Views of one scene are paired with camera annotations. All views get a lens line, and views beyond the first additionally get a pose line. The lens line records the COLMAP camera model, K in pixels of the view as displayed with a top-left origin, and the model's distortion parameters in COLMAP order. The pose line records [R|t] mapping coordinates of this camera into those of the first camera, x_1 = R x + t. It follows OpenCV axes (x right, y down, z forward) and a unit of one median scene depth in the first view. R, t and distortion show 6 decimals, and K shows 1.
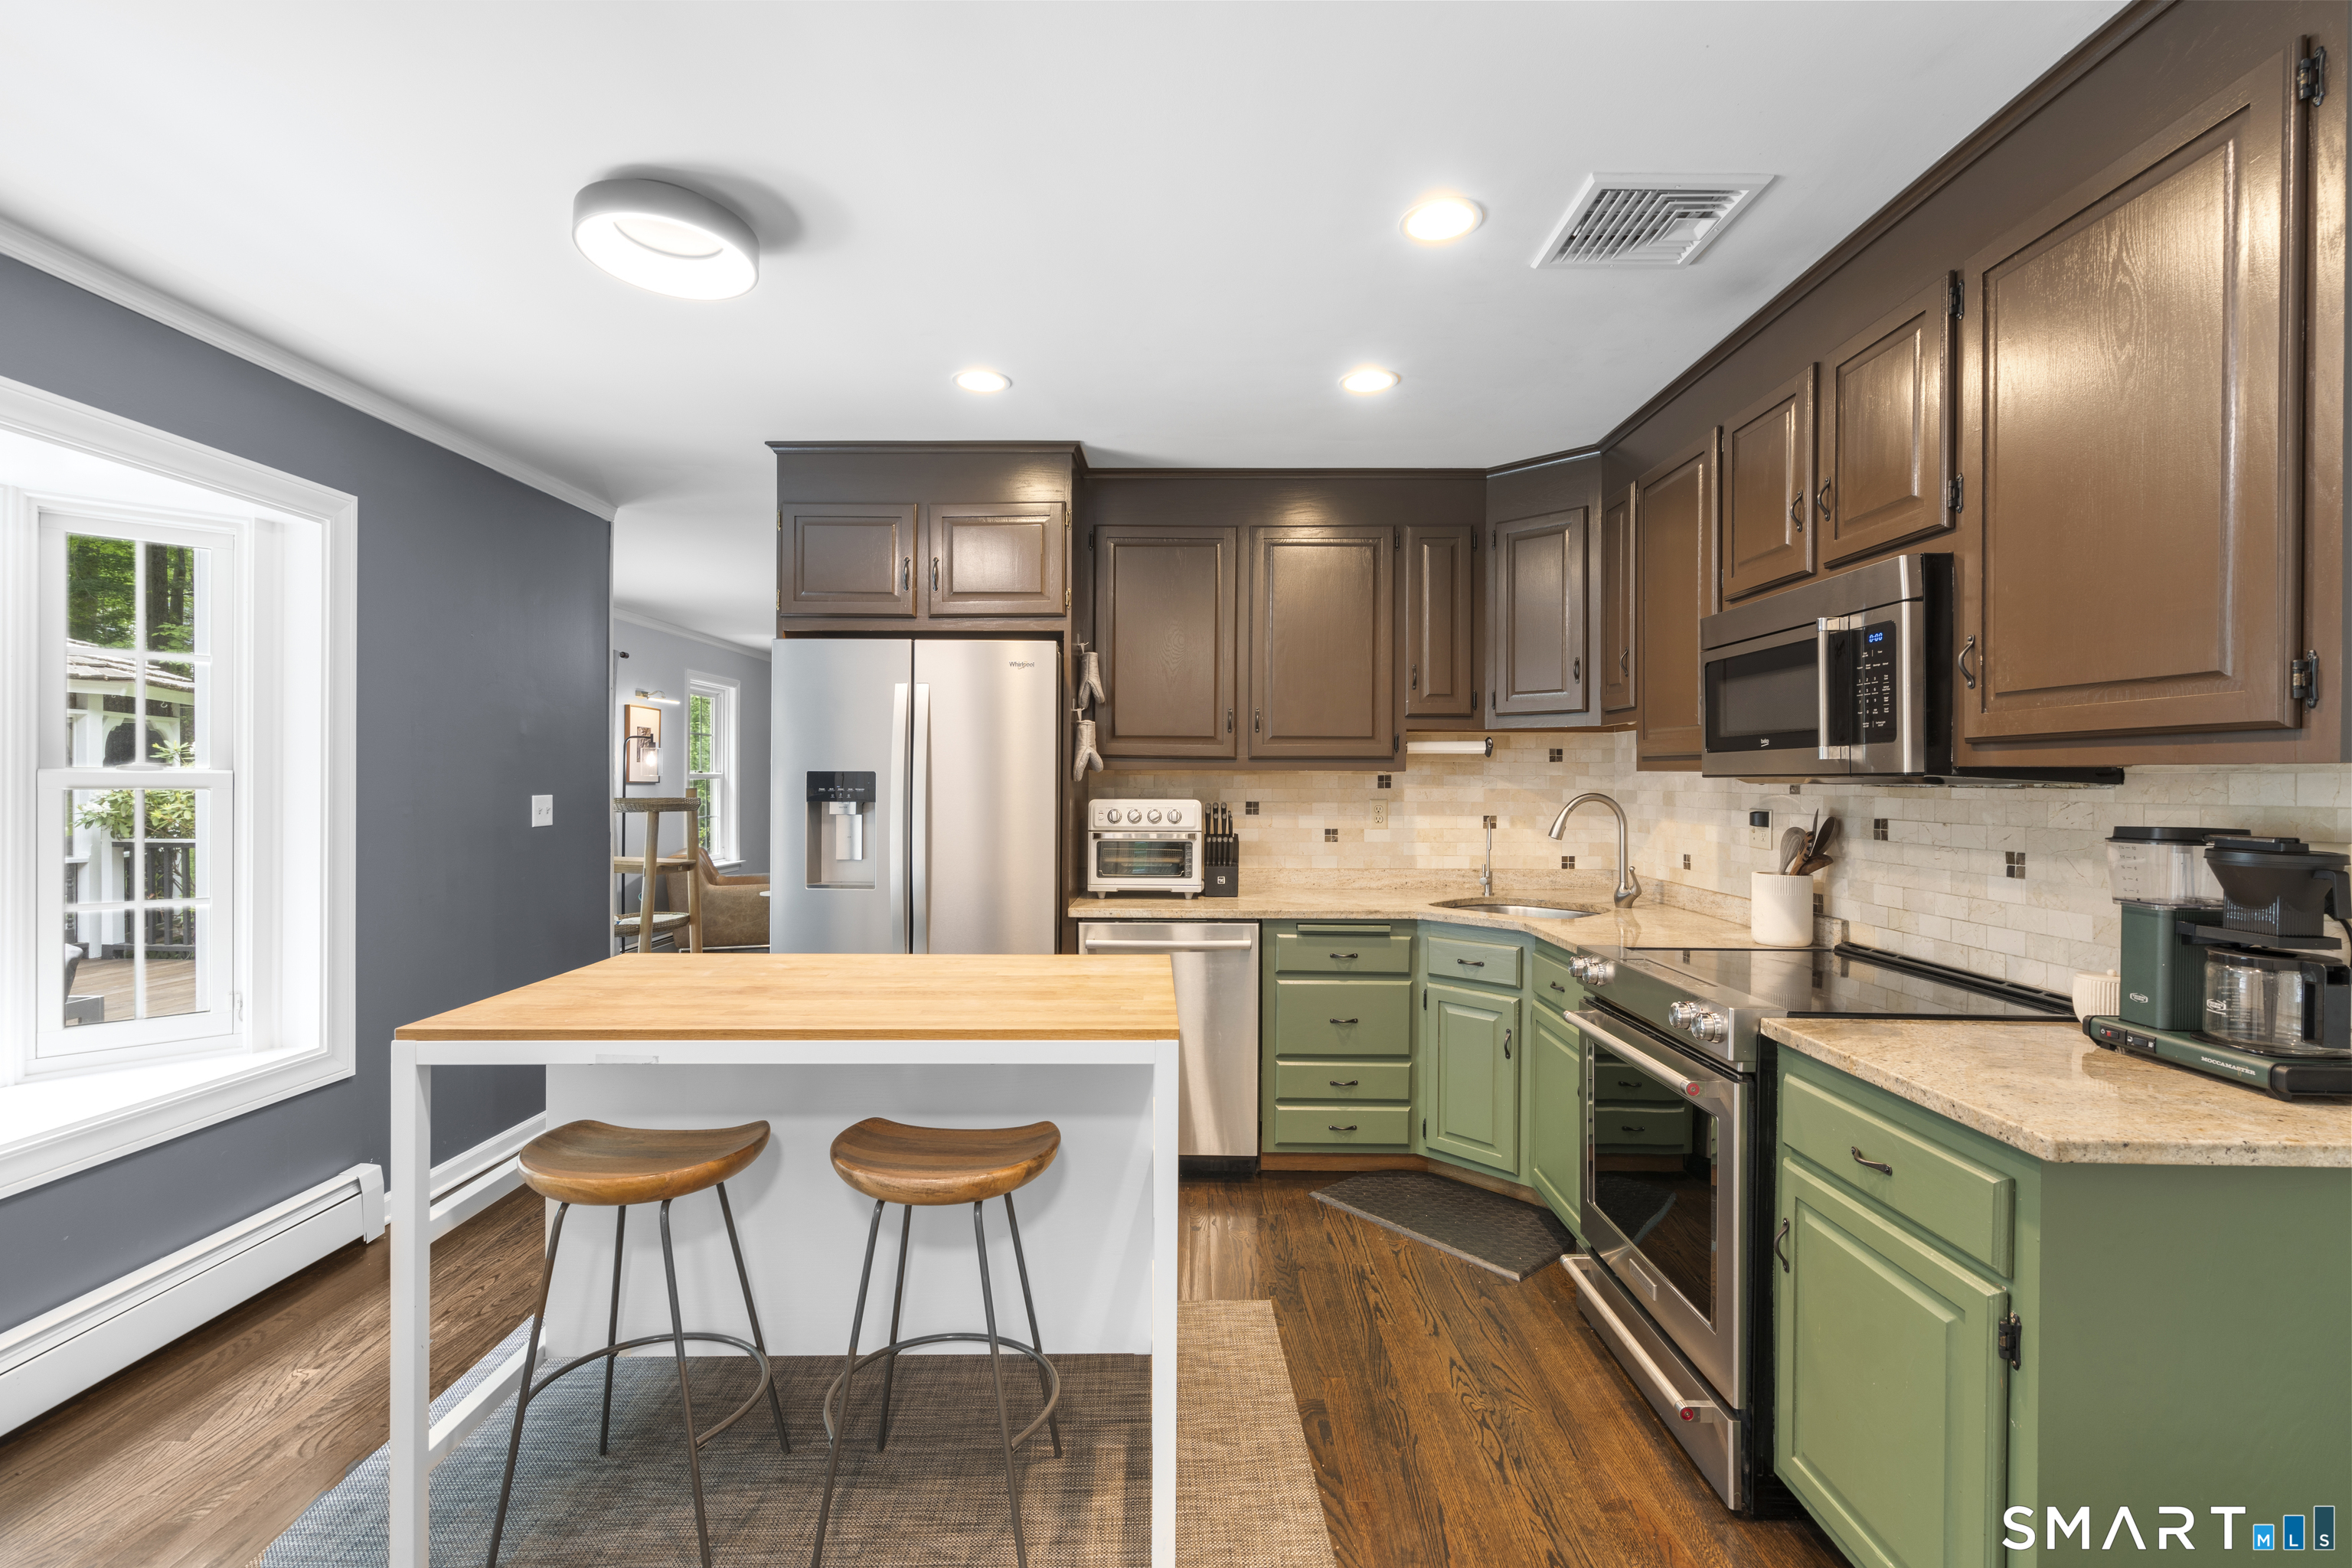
lens RADIAL K [[1063.3, 0, 1175.9], [0, 1063.3, 788.6], [0, 0, 1]] dist [-0.001919, 0.000702]
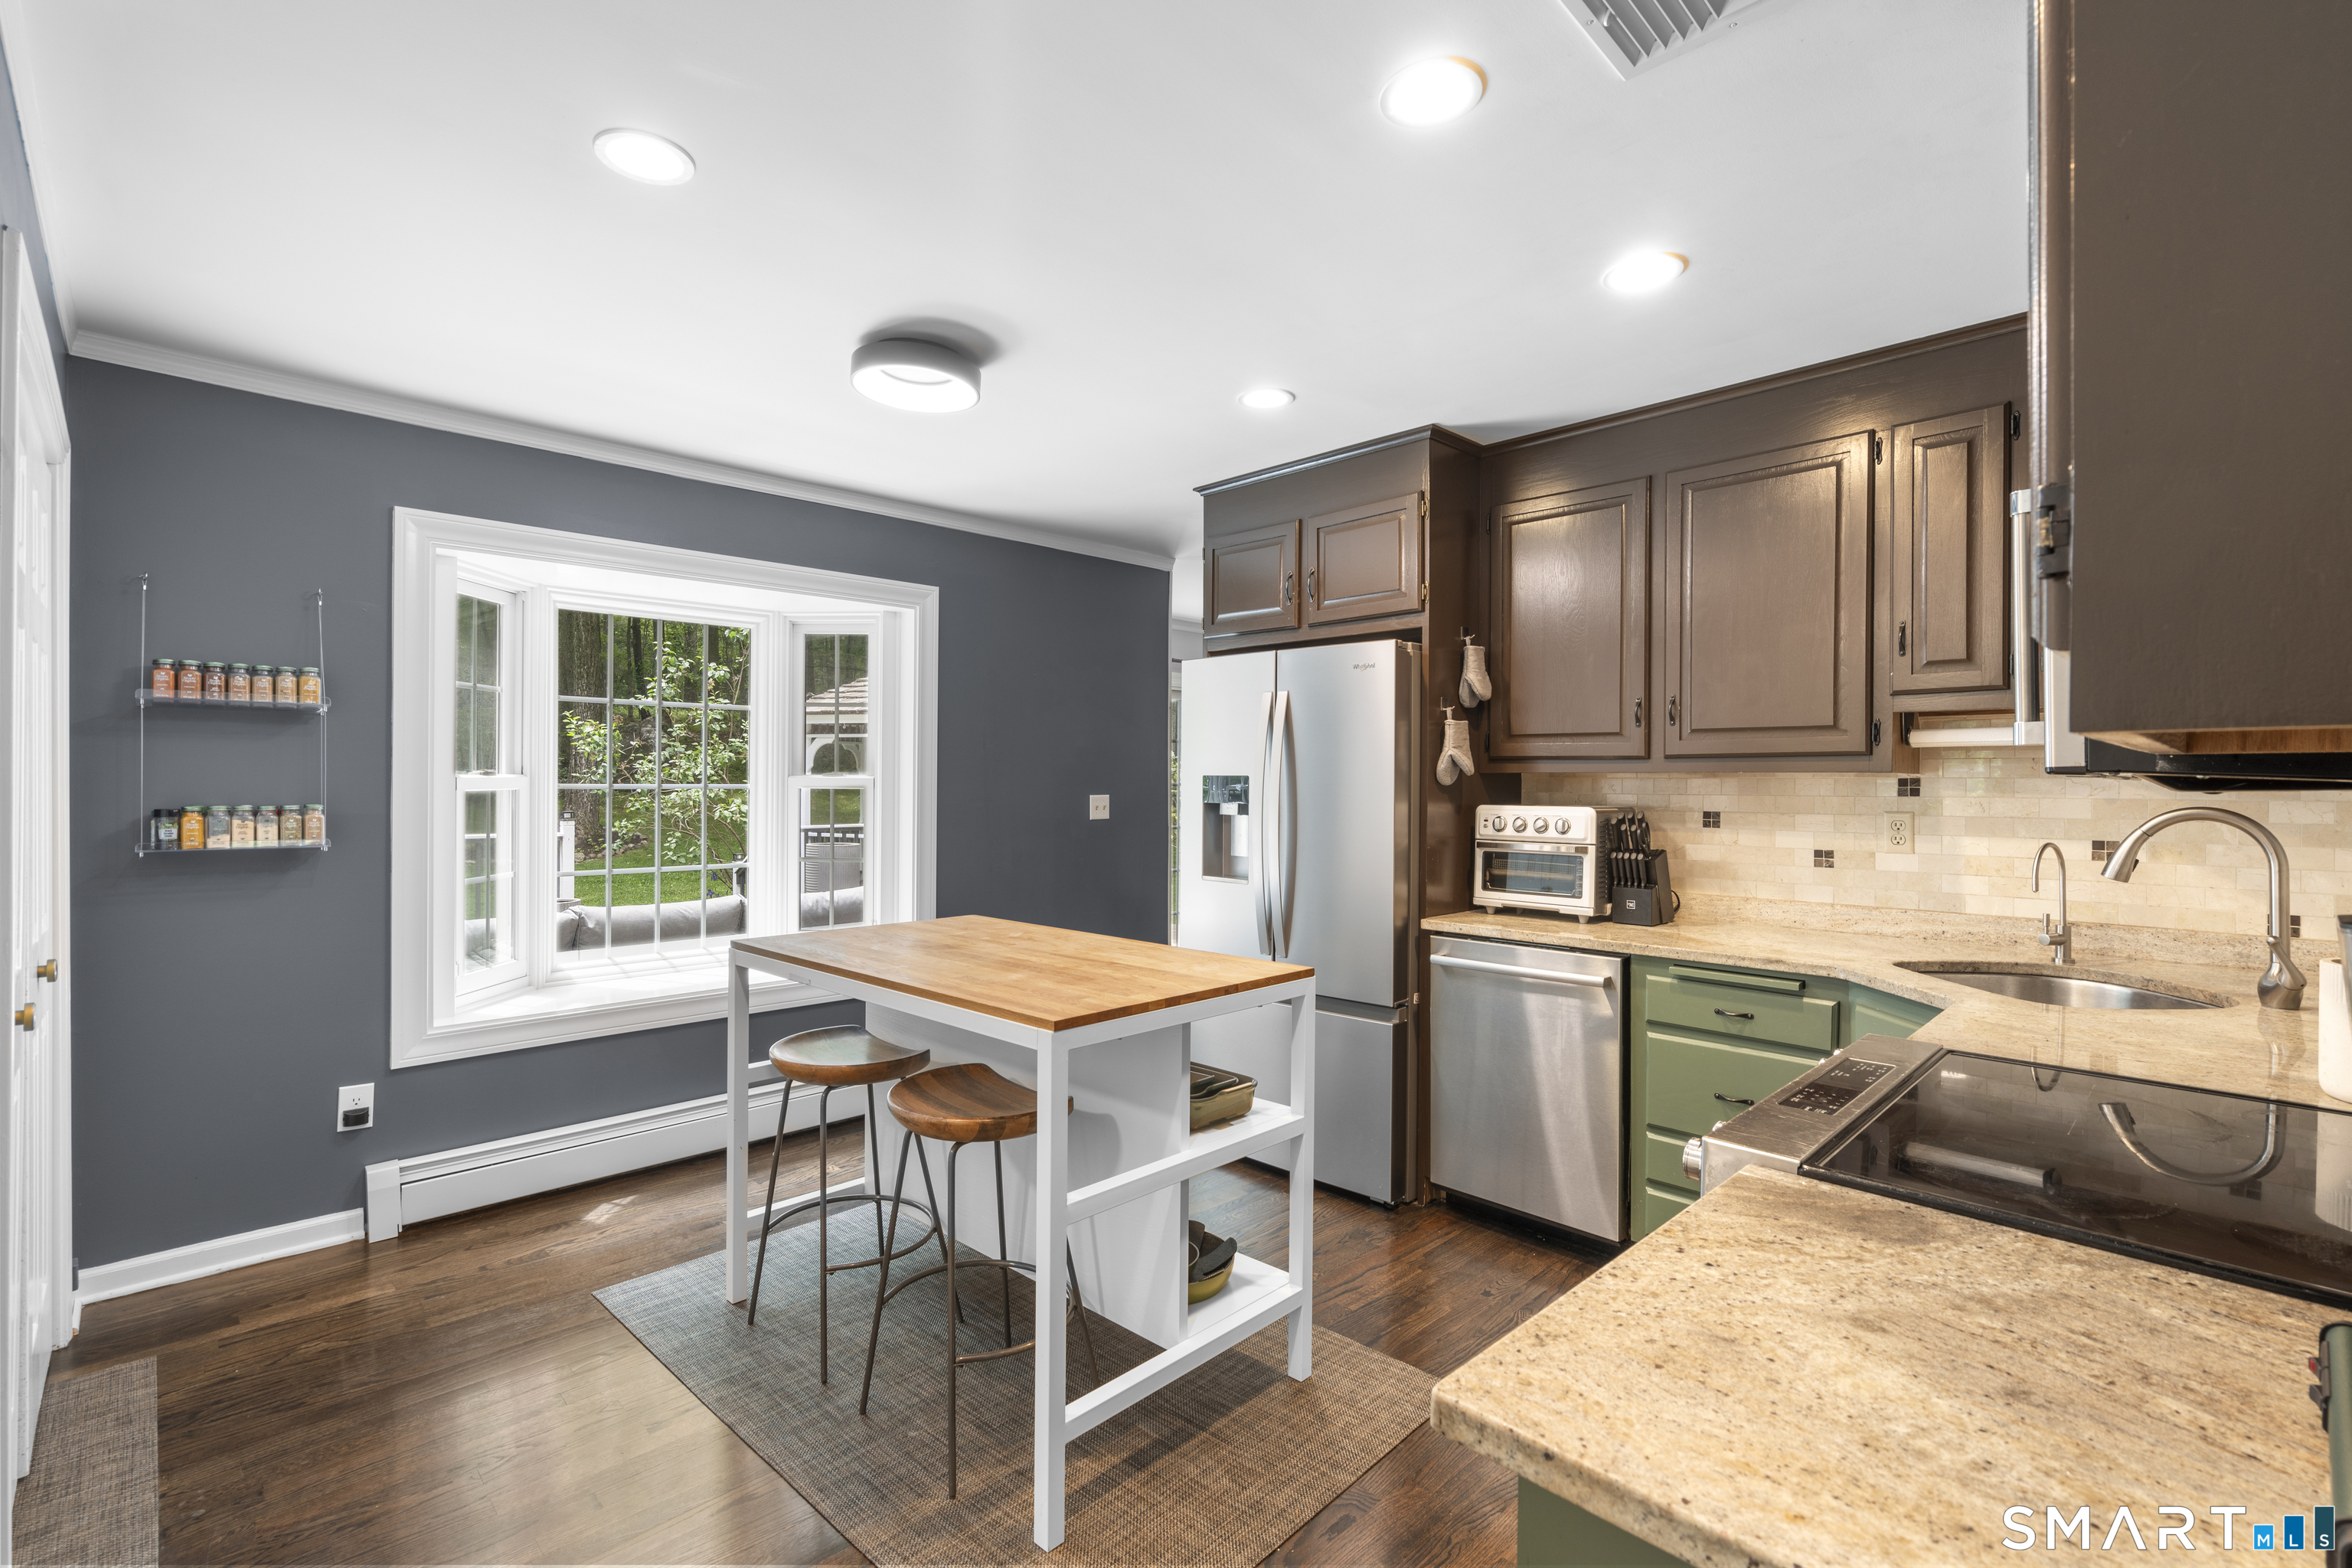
lens RADIAL K [[1063.3, 0, 1171.4], [0, 1063.3, 791.2], [0, 0, 1]] dist [-0.001919, 0.000702]
pose [[0.707467, 0.006686, -0.706715, 0.400802], [-0.007622, 0.999969, 0.001831, -0.001490], [0.706705, 0.004091, 0.707496, 0.168129]]
